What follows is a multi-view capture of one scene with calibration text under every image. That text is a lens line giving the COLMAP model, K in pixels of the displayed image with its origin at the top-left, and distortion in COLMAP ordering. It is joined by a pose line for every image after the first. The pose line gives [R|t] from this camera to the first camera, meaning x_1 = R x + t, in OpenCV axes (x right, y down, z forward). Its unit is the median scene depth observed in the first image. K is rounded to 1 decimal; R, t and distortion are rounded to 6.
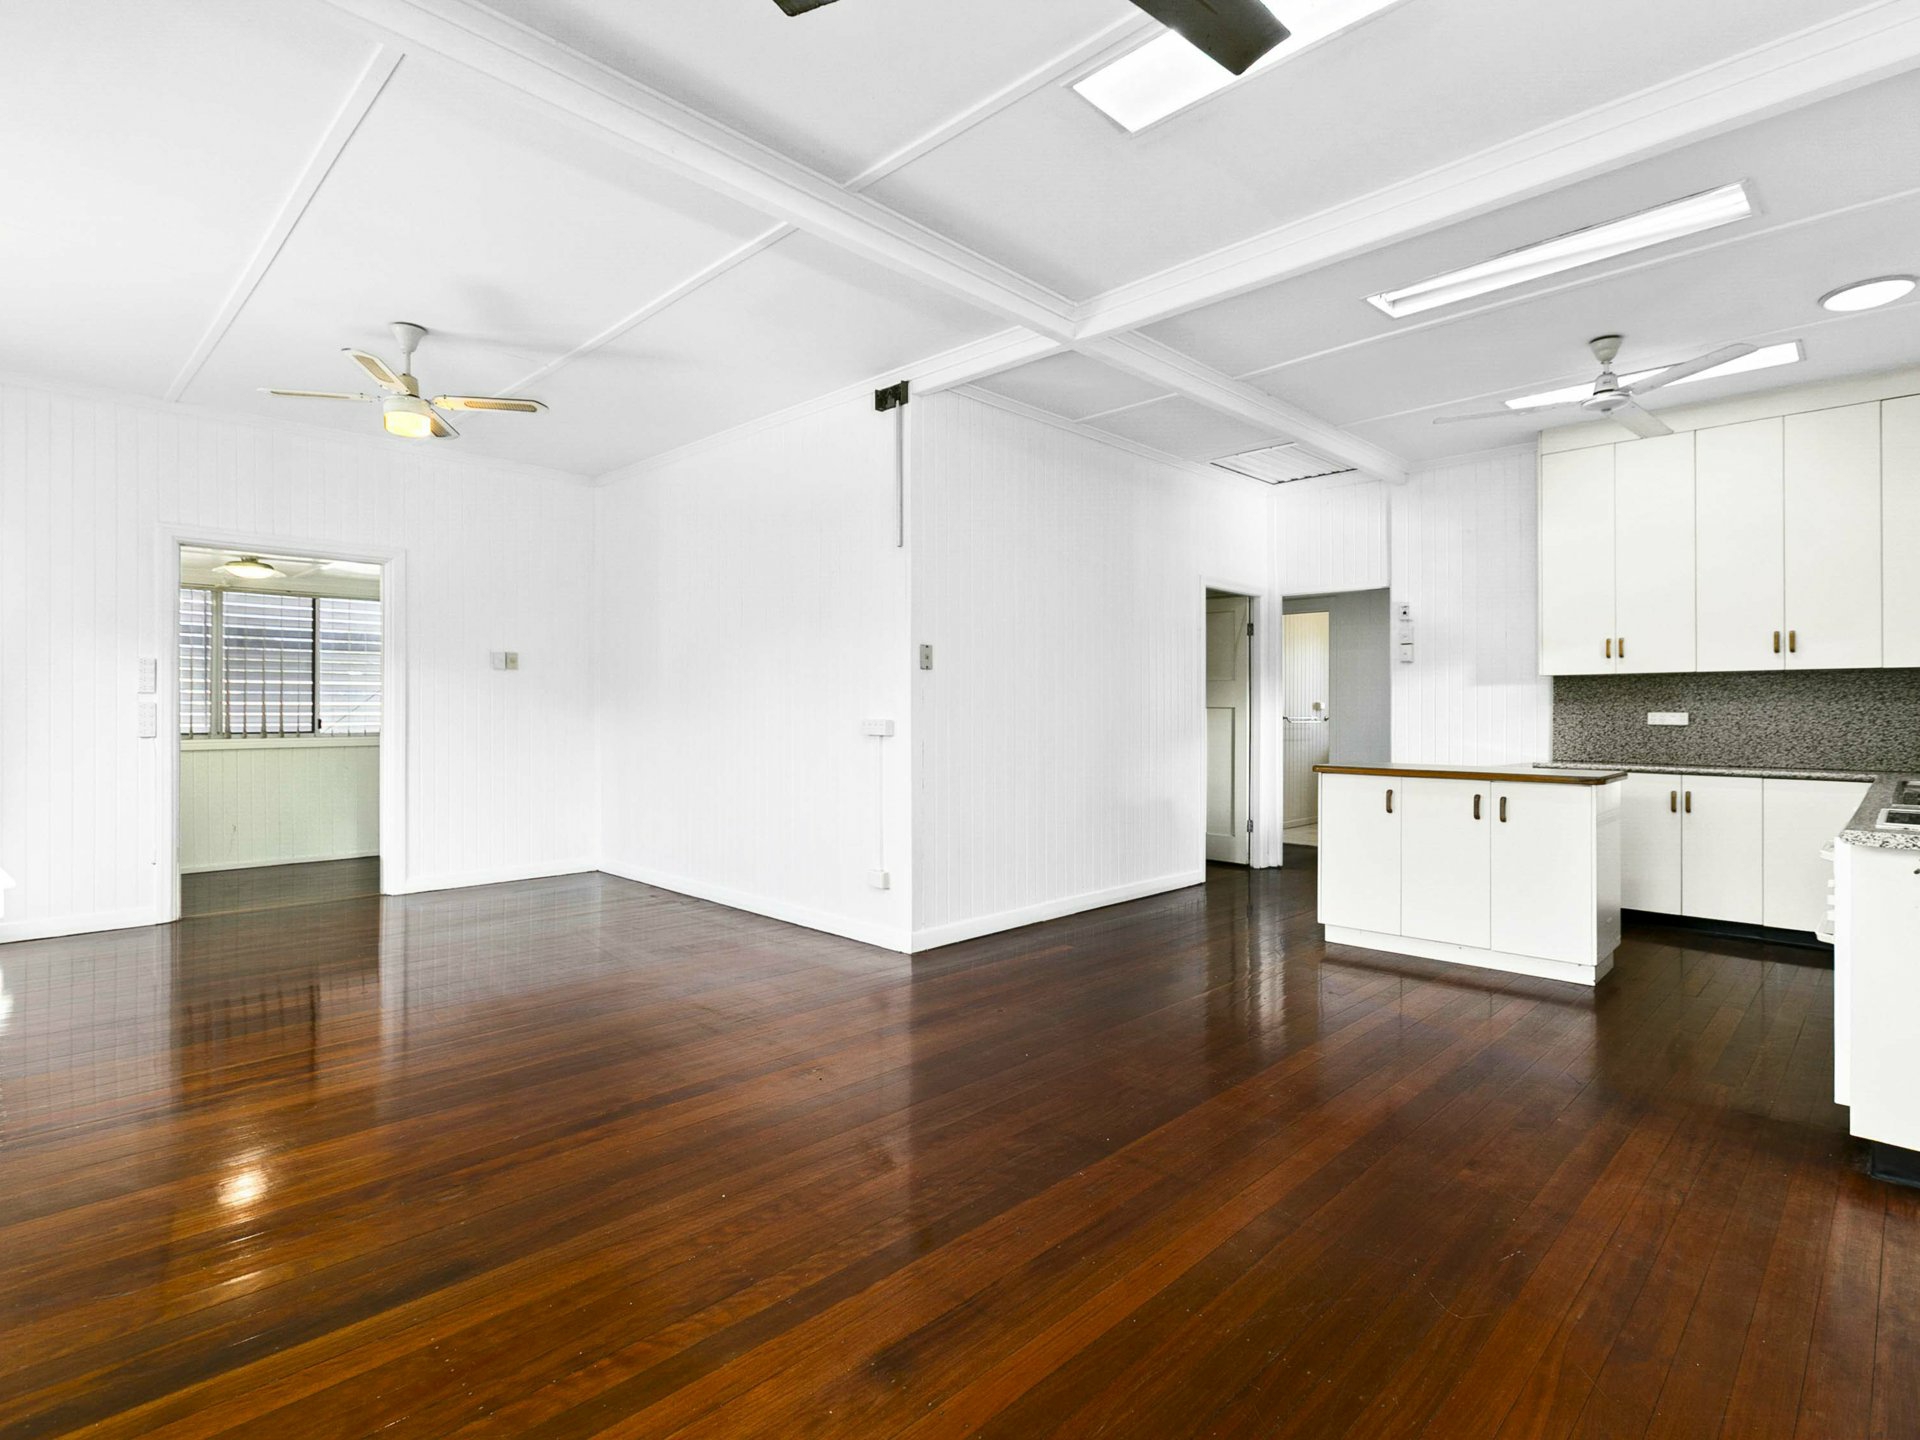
lens RADIAL K [[981.4, 0, 958.0], [0, 981.4, 706.7], [0, 0, 1]] dist [0.002649, 0.000010]
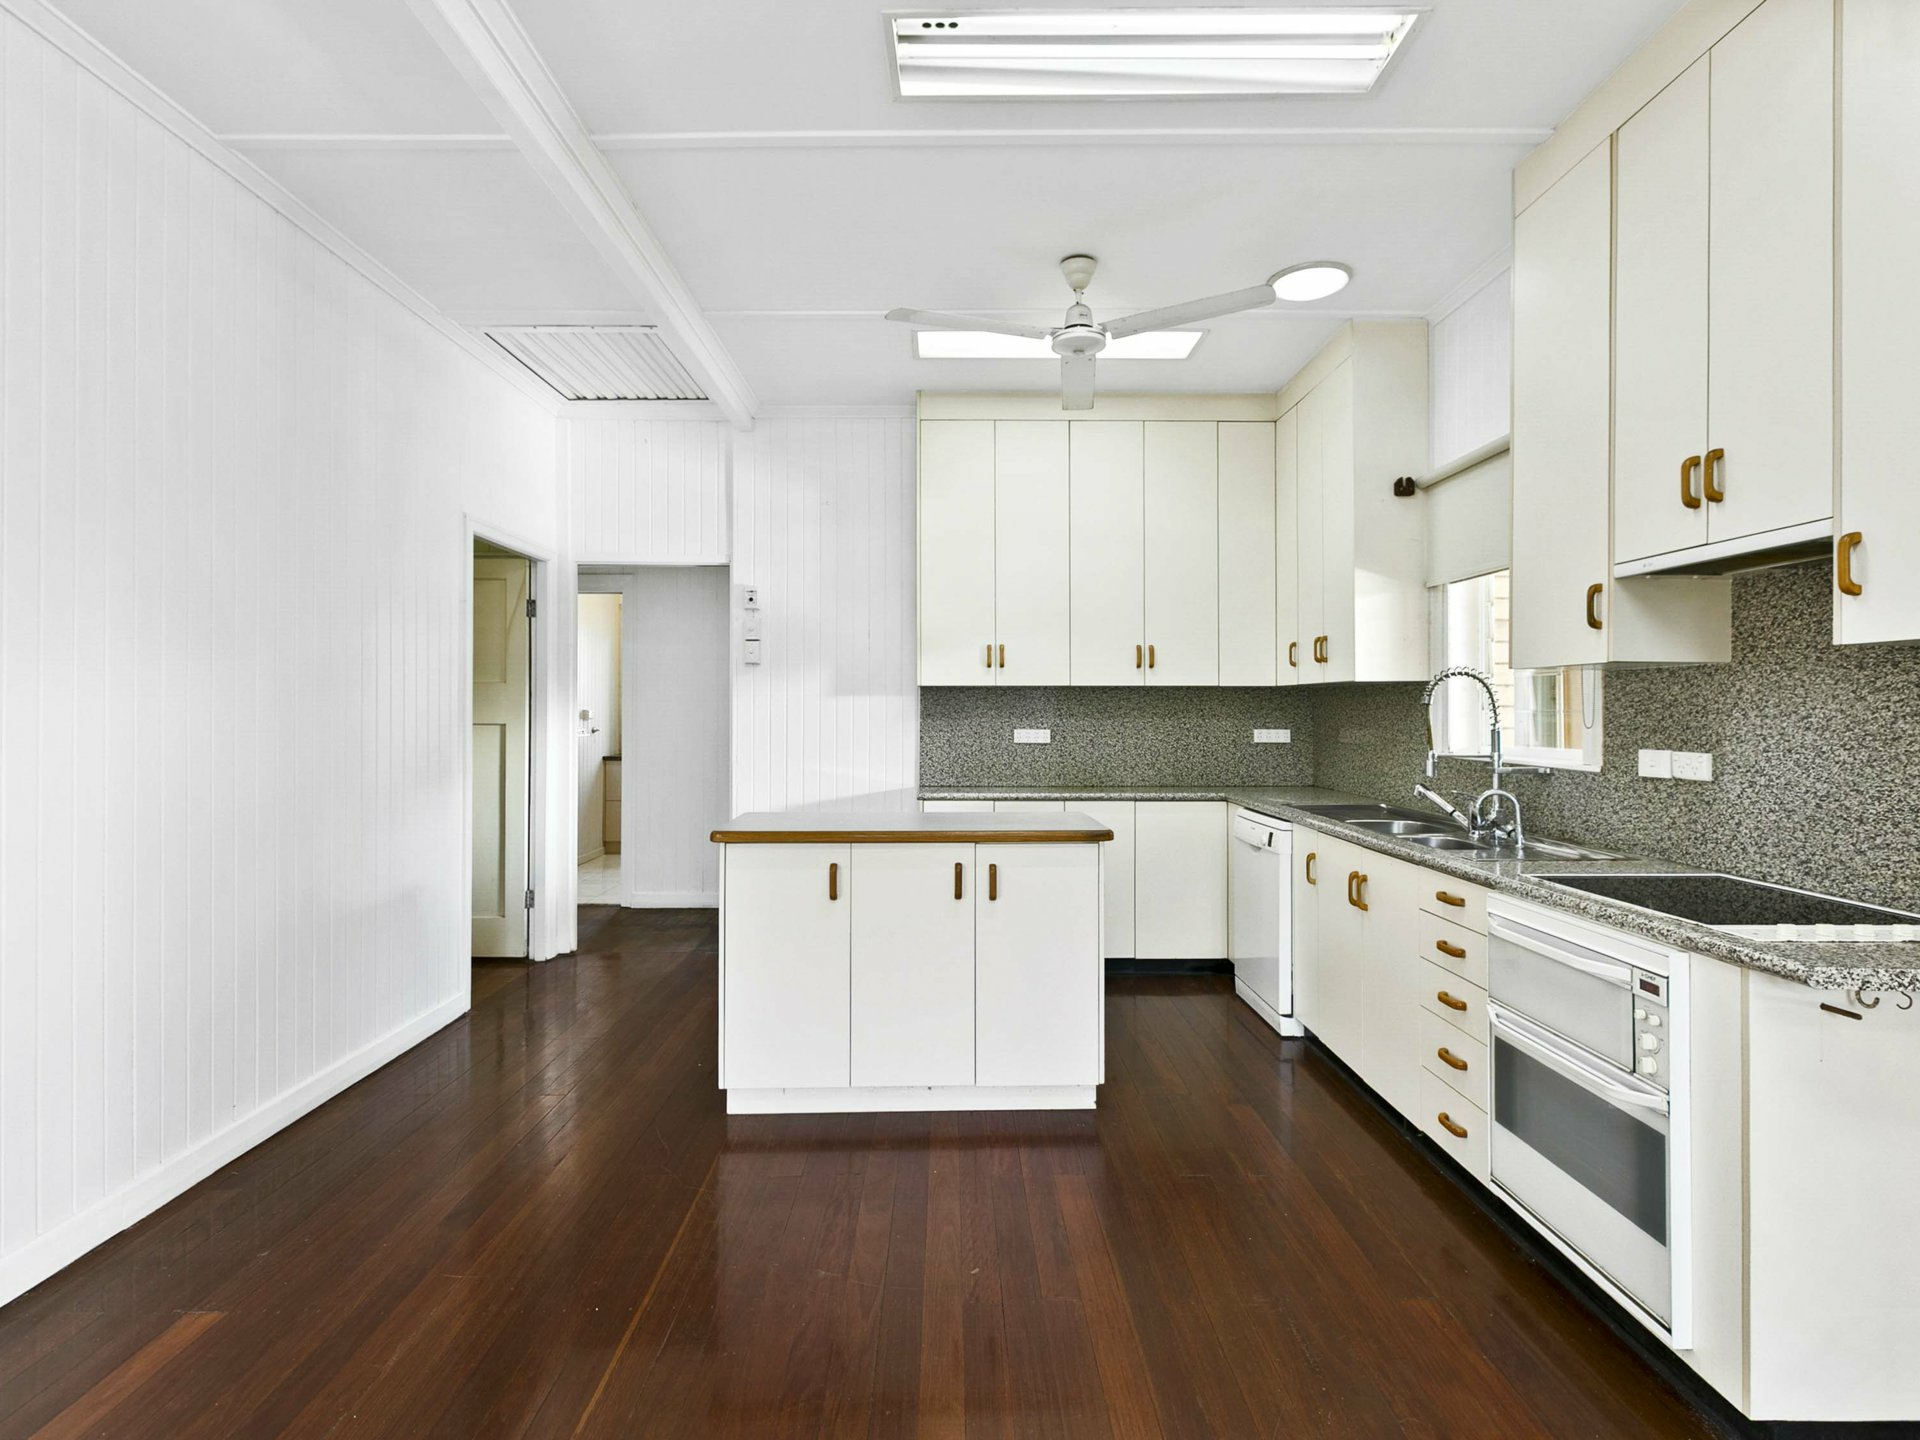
lens RADIAL K [[981.4, 0, 960.7], [0, 981.4, 694.2], [0, 0, 1]] dist [0.002649, 0.000010]
pose [[0.704810, 0.009114, 0.709338, 0.034539], [-0.003153, 0.999948, -0.009715, -0.017579], [-0.709389, 0.004610, 0.704802, 0.413606]]
